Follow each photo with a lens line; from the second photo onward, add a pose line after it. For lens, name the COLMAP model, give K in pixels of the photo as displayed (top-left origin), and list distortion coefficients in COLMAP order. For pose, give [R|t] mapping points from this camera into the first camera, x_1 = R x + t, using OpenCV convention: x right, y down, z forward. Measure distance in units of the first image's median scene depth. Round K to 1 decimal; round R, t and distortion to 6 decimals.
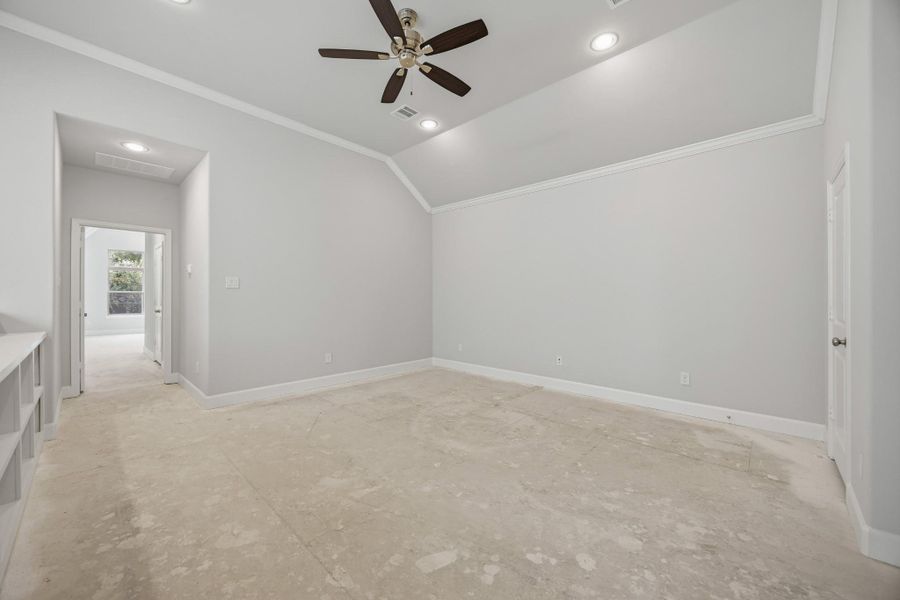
lens RADIAL K [[344.5, 0, 447.4], [0, 344.5, 298.3], [0, 0, 1]] dist [0.003297, 0.000190]
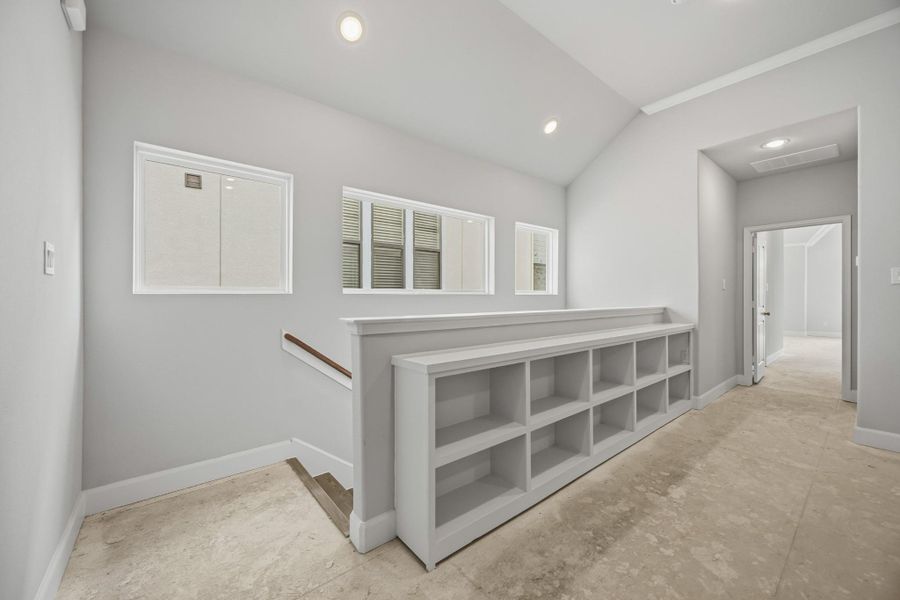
lens RADIAL K [[344.5, 0, 448.1], [0, 344.5, 298.2], [0, 0, 1]] dist [0.003297, 0.000190]
pose [[-0.120572, 0.001036, -0.992704, 0.307916], [-0.000902, 0.999999, 0.001153, -0.001003], [0.992704, 0.001034, -0.120571, 0.334890]]
